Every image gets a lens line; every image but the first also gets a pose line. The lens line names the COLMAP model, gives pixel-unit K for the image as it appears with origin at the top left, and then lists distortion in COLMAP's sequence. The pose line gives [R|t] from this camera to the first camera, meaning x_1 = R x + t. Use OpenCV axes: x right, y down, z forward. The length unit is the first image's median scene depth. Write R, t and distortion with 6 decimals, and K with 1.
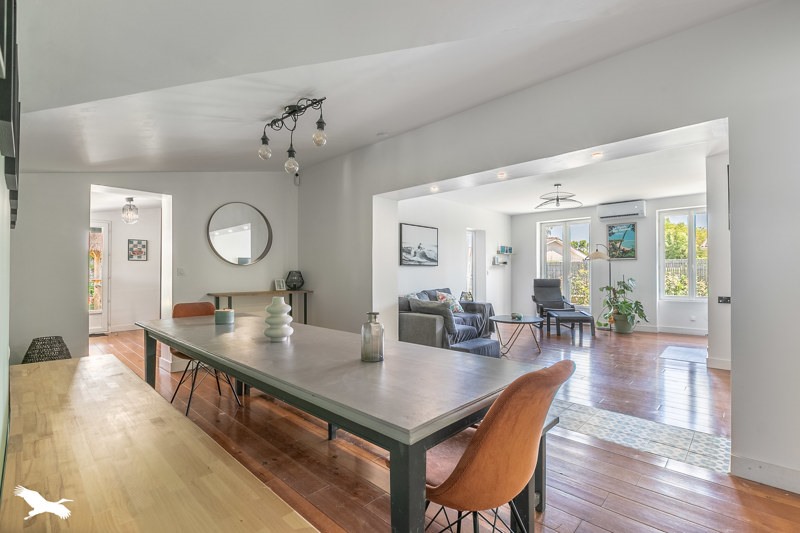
lens RADIAL K [[366.8, 0, 400.4], [0, 366.8, 269.0], [0, 0, 1]] dist [-0.000539, -0.000044]
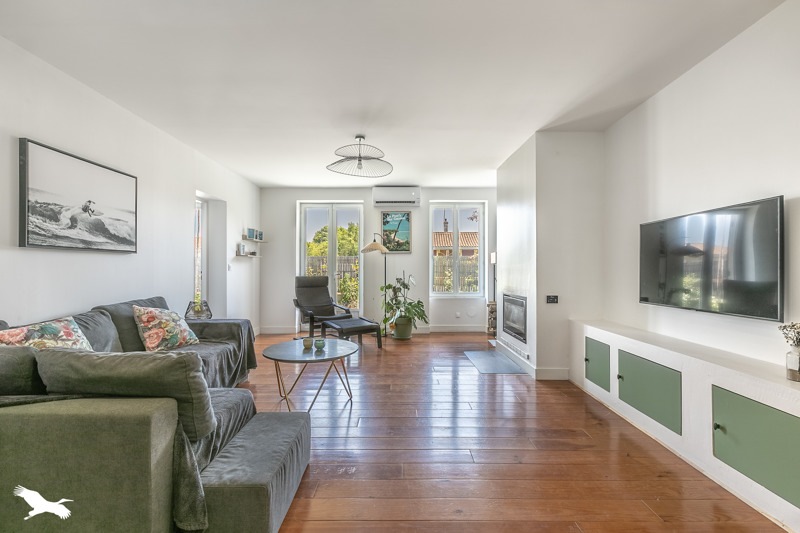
lens RADIAL K [[359.0, 0, 403.8], [0, 359.0, 266.6], [0, 0, 1]] dist [-0.004514, -0.000595]
pose [[0.719349, 0.004802, 0.694632, 0.026821], [-0.007718, 0.999970, 0.001080, 0.006276], [-0.694606, -0.006138, 0.719365, 0.413886]]
